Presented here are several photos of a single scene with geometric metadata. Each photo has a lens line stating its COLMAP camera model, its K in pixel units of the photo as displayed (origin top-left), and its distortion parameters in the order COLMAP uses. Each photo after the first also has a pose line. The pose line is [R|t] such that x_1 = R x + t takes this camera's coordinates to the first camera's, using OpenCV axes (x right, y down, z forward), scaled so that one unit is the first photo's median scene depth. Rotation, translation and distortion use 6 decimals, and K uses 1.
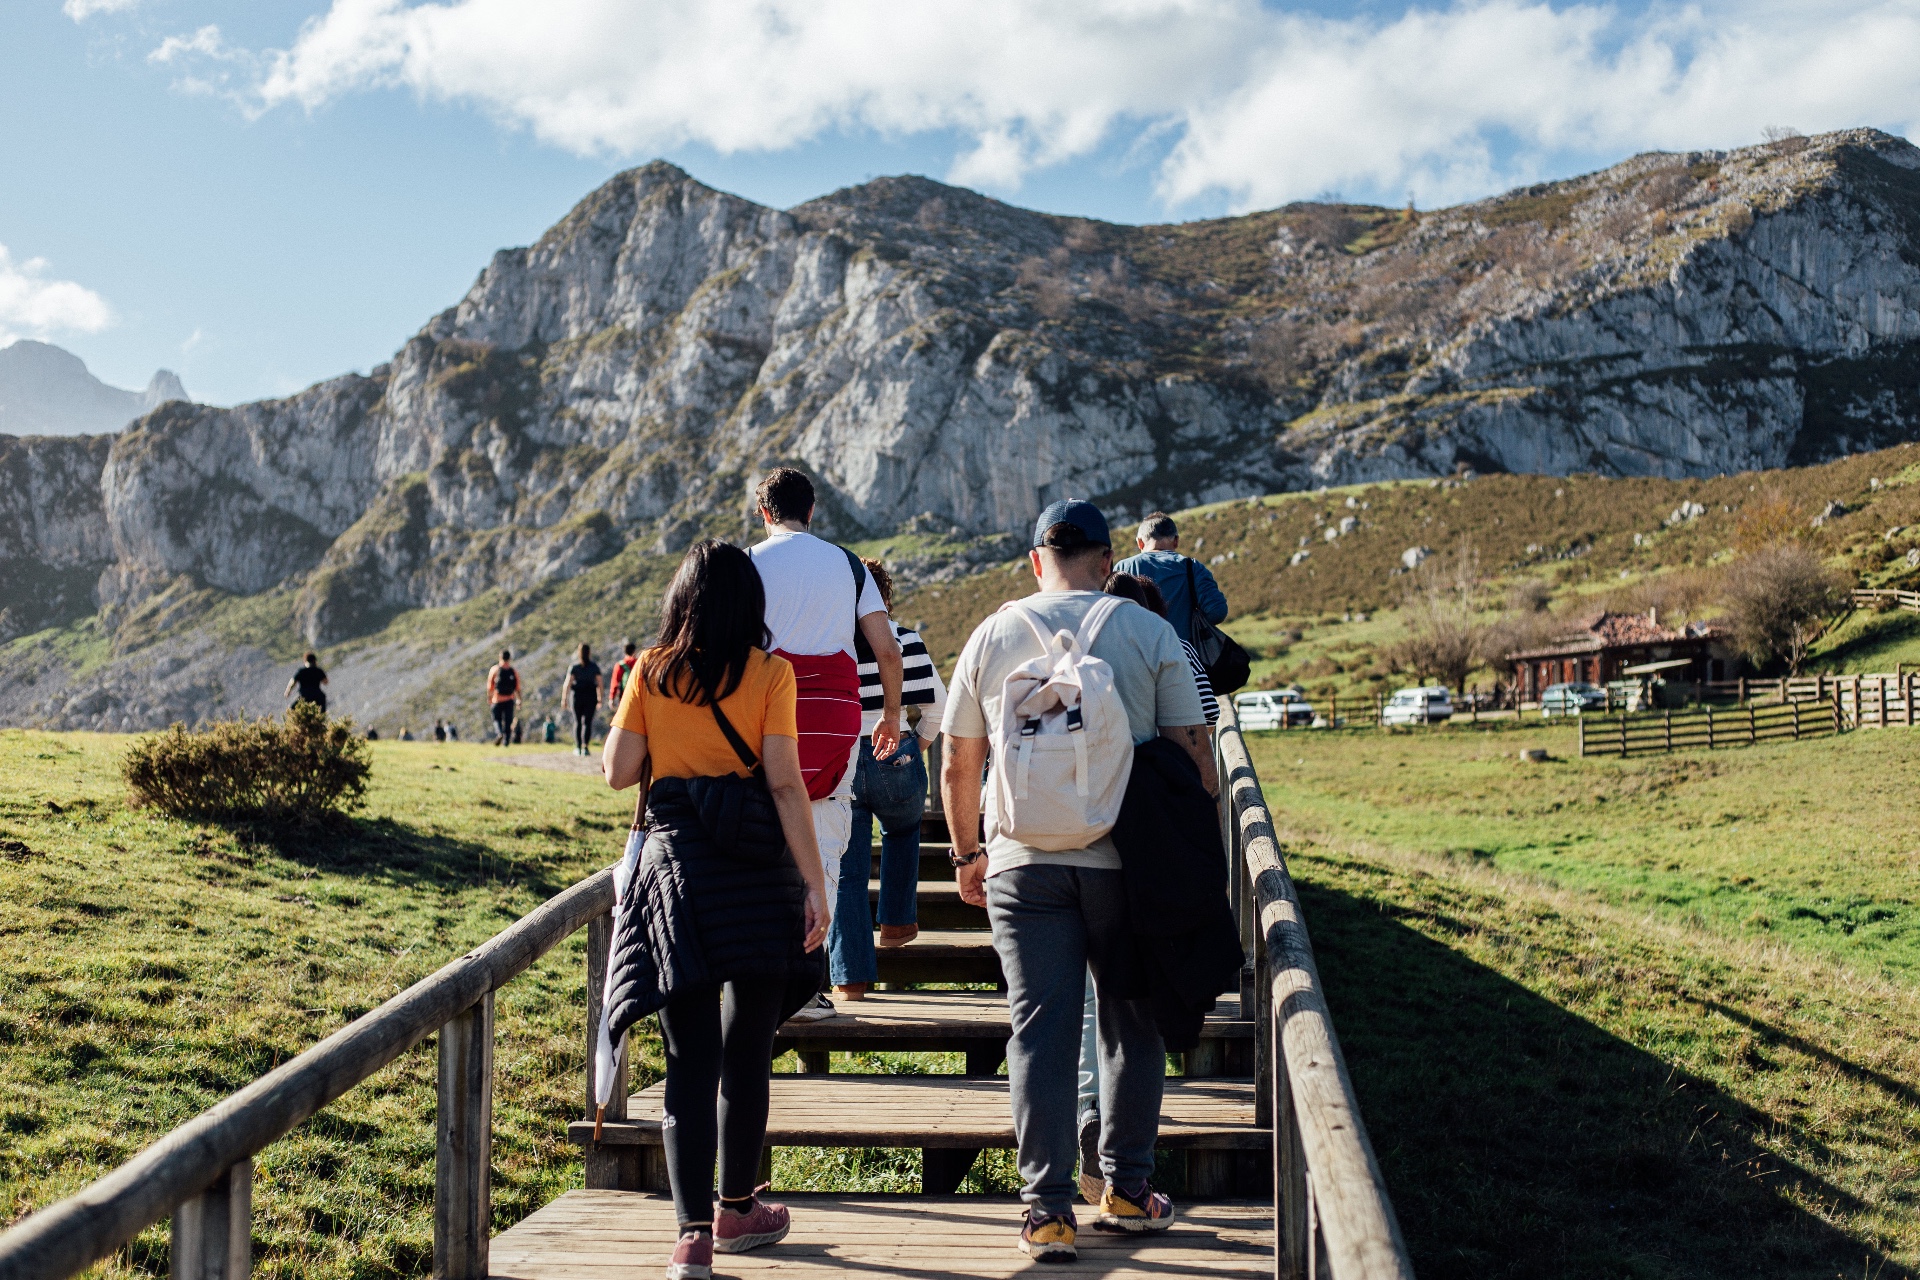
lens RADIAL K [[2746.3, 0, 963.3], [0, 2746.3, 650.0], [0, 0, 1]] dist [0.019872, 0.000000]
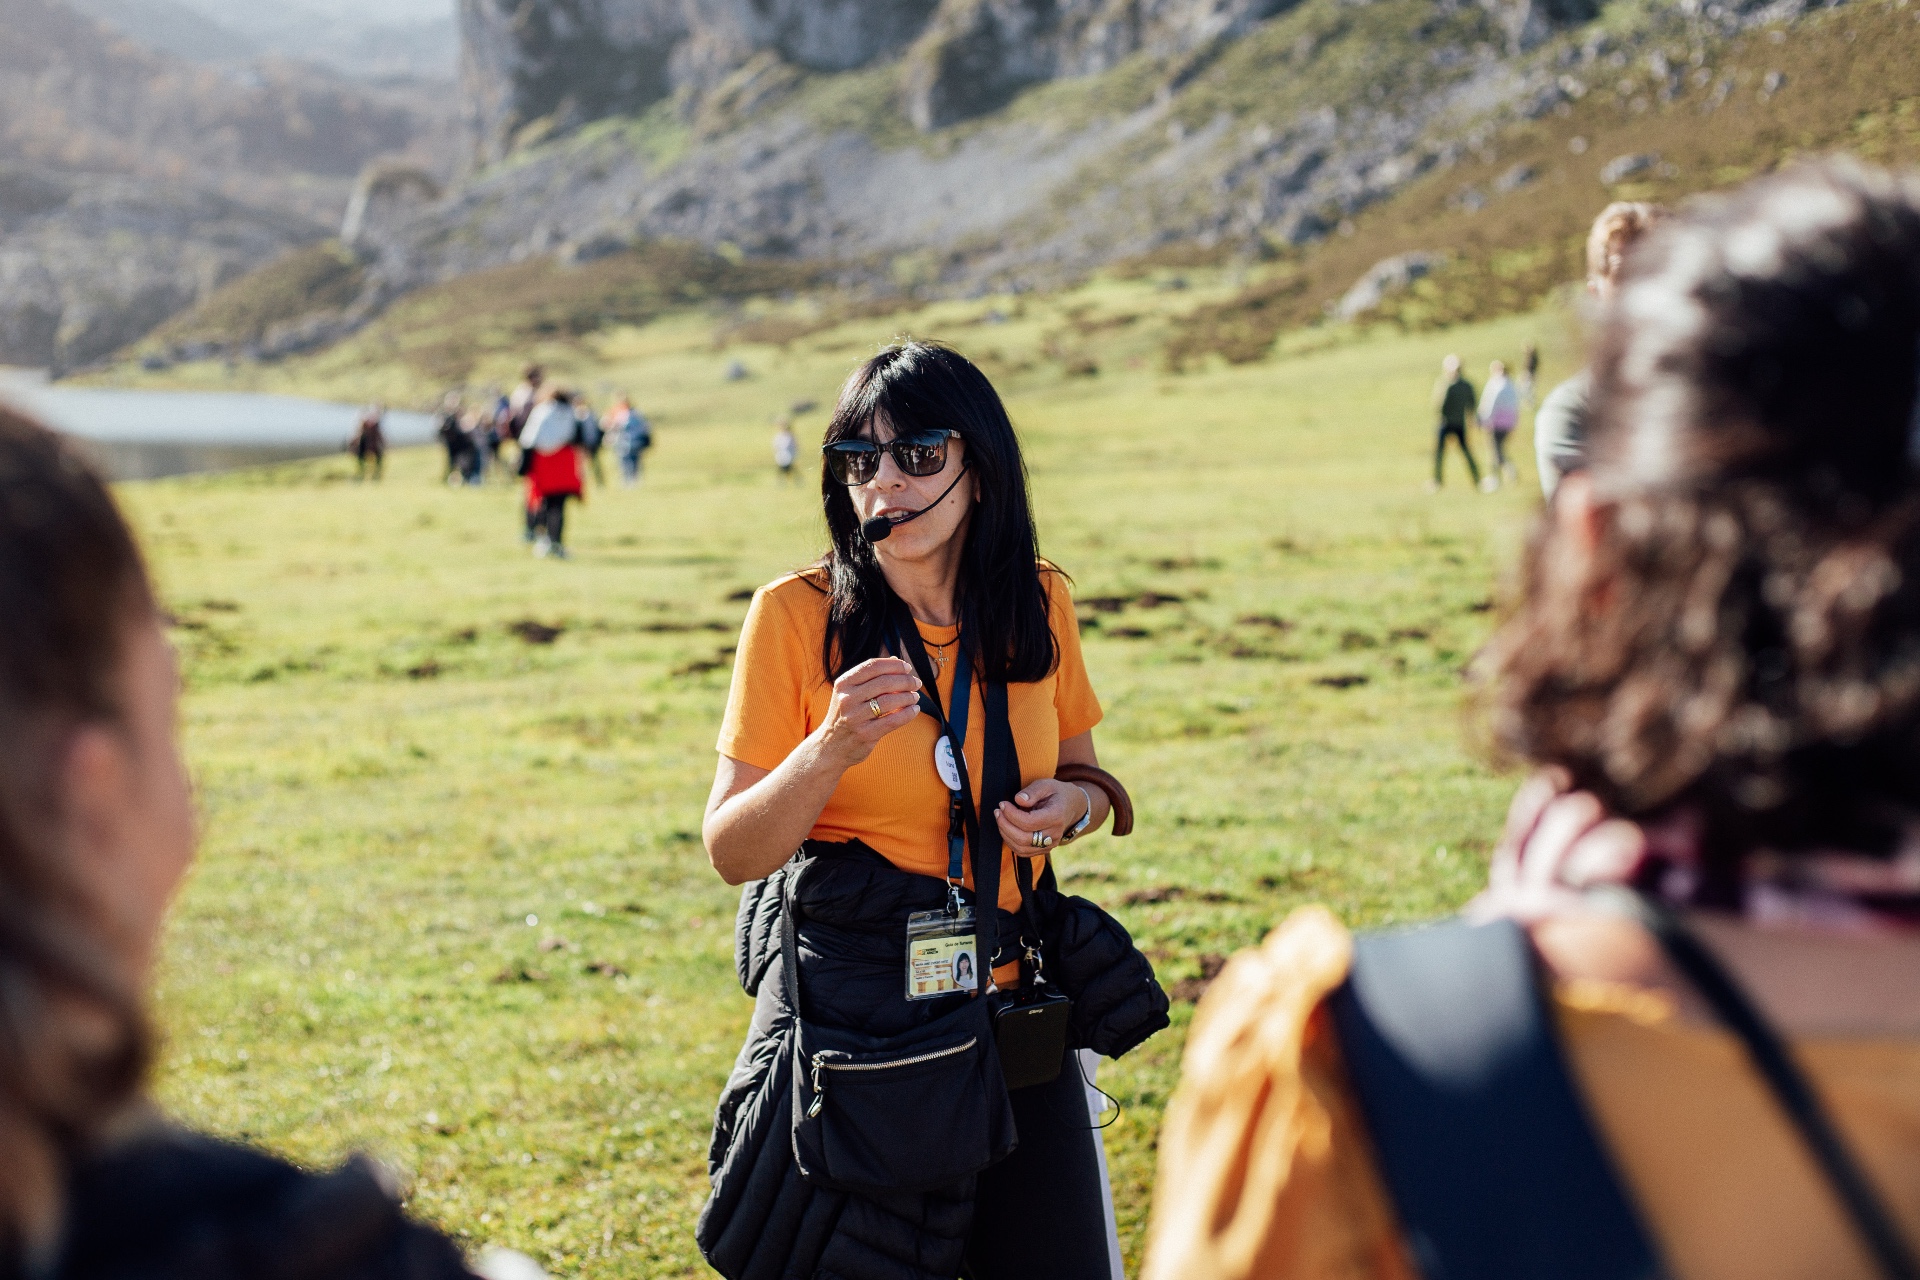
lens RADIAL K [[2746.3, 0, 968.5], [0, 2746.3, 641.1], [0, 0, 1]] dist [0.019872, 0.000000]
pose [[0.981427, 0.020499, -0.190736, -0.061770], [0.013630, 0.984310, 0.175919, 0.004757], [0.191349, -0.175252, 0.965750, 0.172809]]
